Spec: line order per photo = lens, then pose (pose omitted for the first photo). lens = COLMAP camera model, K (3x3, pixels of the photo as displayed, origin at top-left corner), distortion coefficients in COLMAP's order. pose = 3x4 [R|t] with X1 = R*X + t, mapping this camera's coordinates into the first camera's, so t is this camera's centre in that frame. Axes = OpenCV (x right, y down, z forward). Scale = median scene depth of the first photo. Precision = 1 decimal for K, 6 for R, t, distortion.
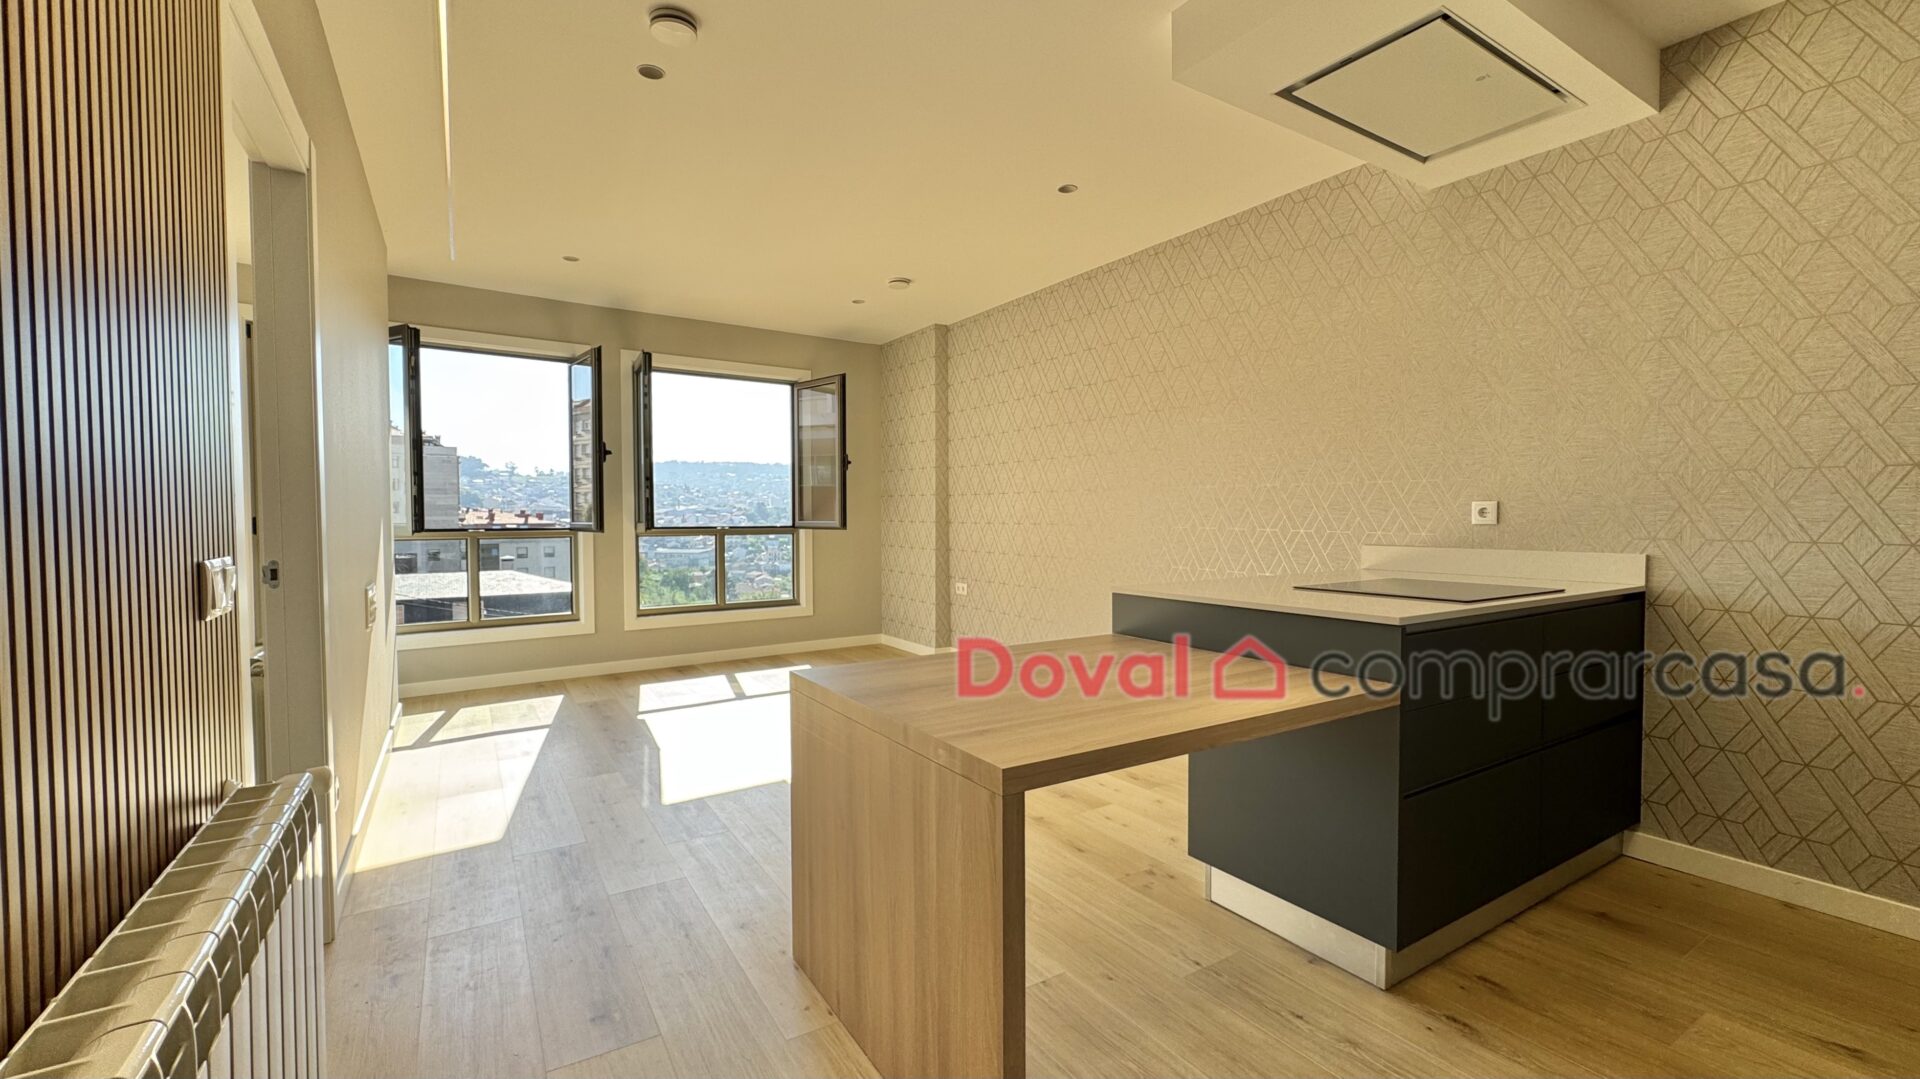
lens RADIAL K [[788.3, 0, 960.0], [0, 788.3, 539.5], [0, 0, 1]] dist [0.000632, -0.000007]
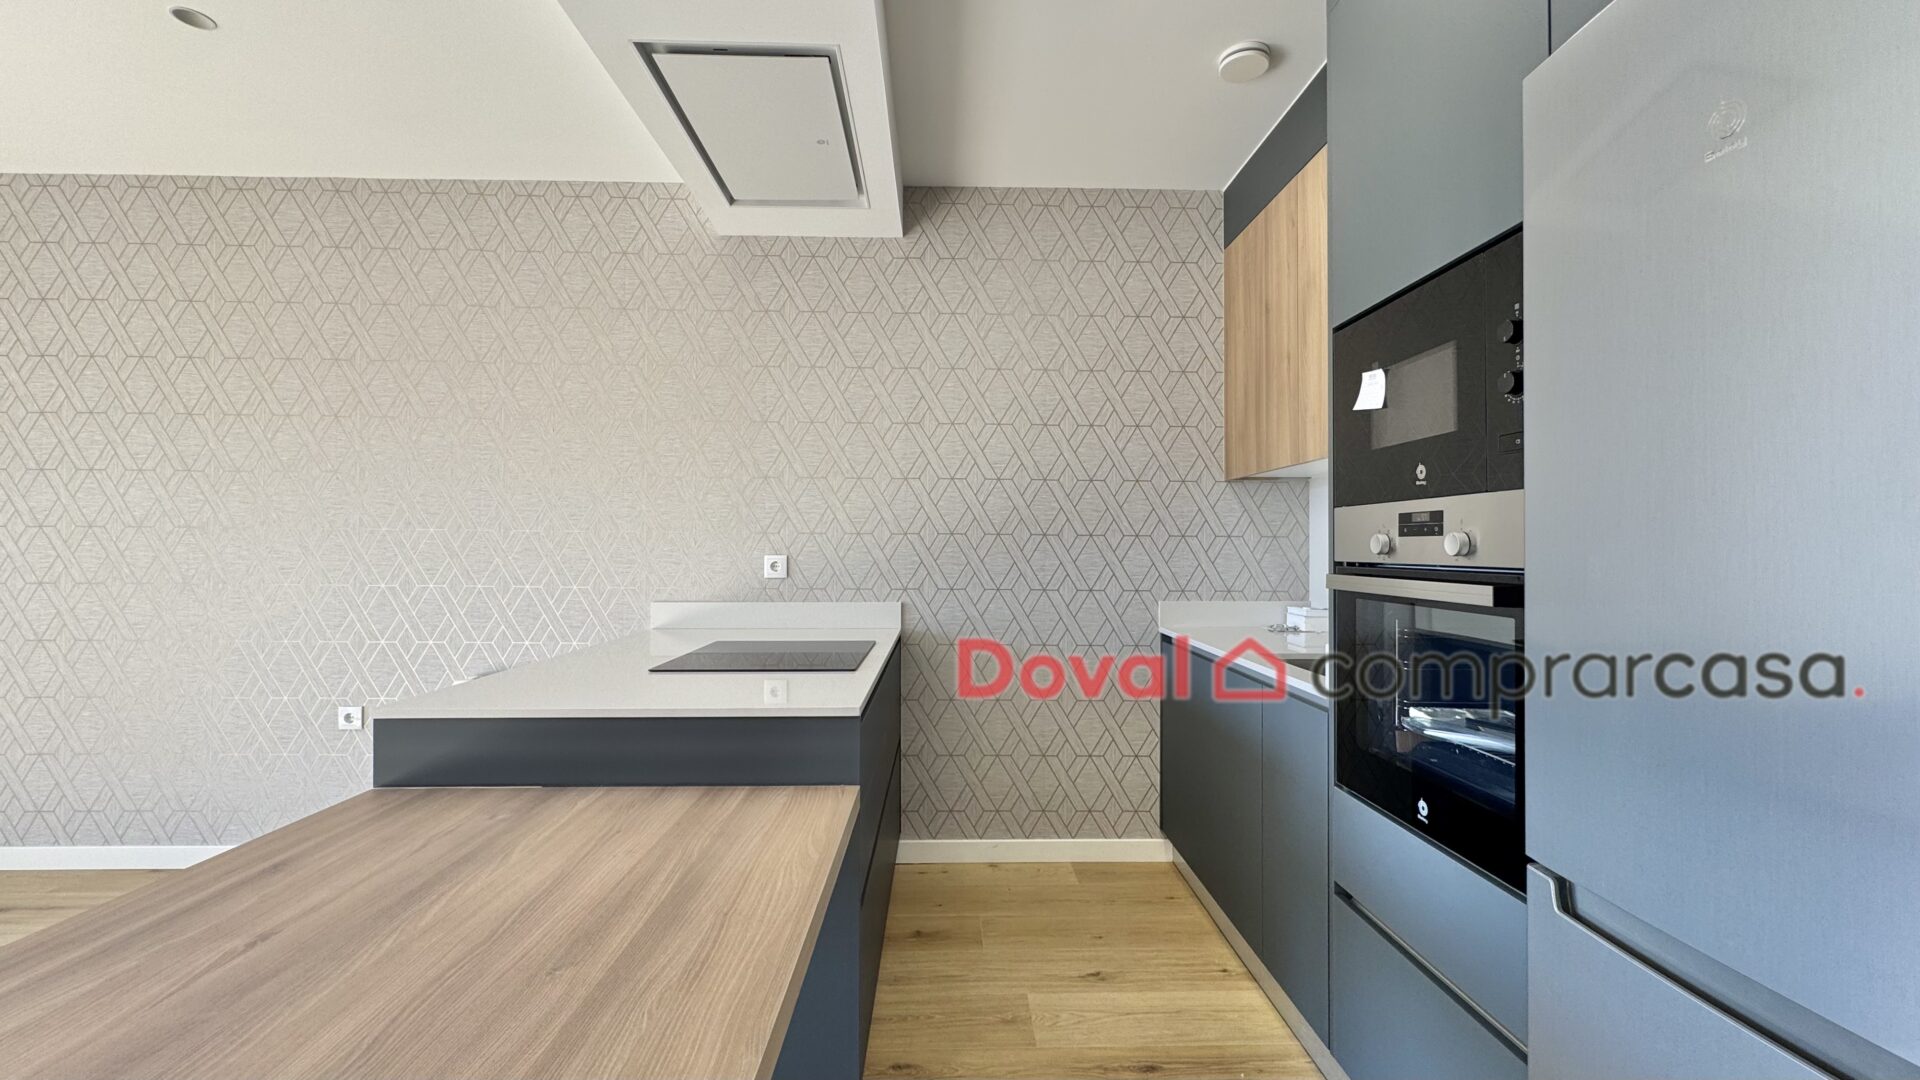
lens RADIAL K [[769.3, 0, 955.7], [0, 769.3, 540.5], [0, 0, 1]] dist [-0.001040, 0.000026]
pose [[0.514926, 0.009679, 0.857180, -0.081739], [0.024357, 0.999367, -0.025916, -0.042731], [-0.856889, 0.034223, 0.514364, 0.340756]]
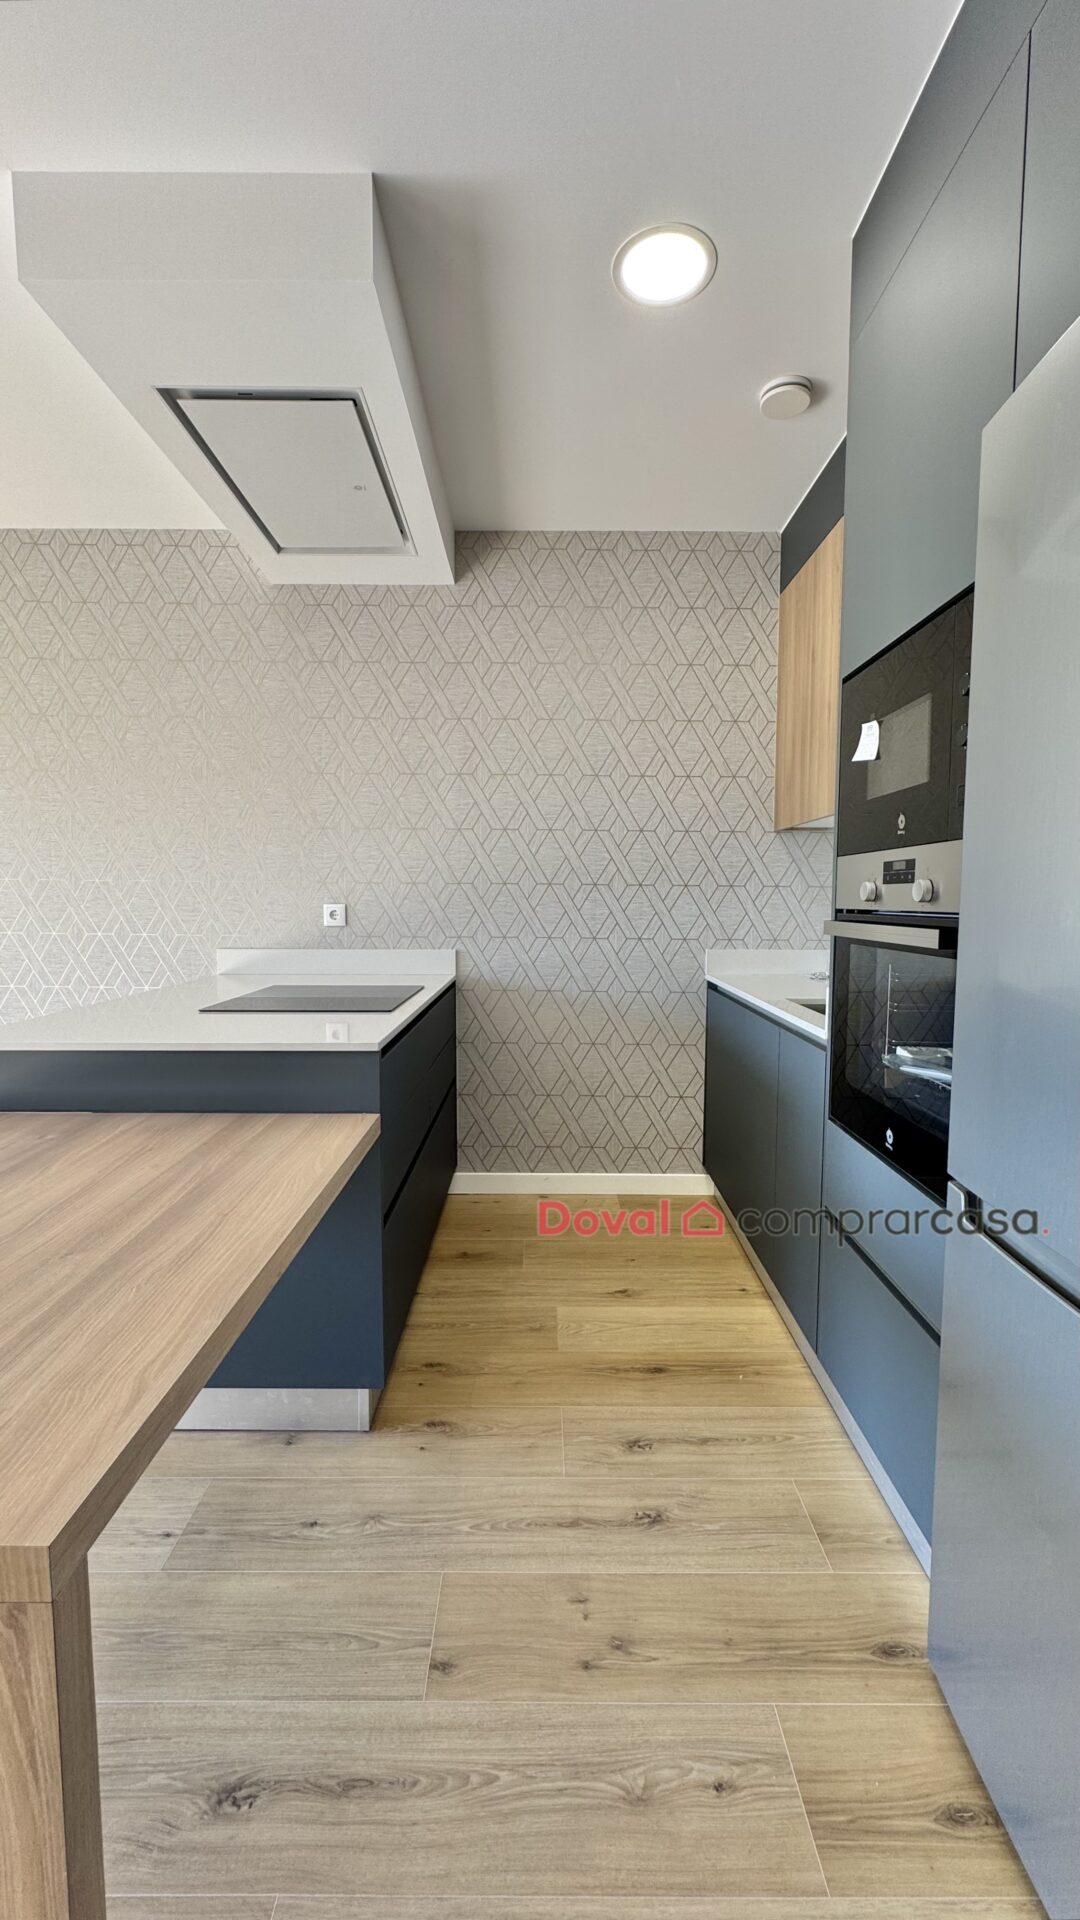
lens RADIAL K [[769.3, 0, 540.0], [0, 769.3, 960.0], [0, 0, 1]] dist [-0.001040, 0.000026]
pose [[0.535591, -0.063208, 0.842109, -0.072410], [0.022529, 0.997909, 0.060574, -0.035658], [-0.844177, -0.013471, 0.535895, 0.252582]]
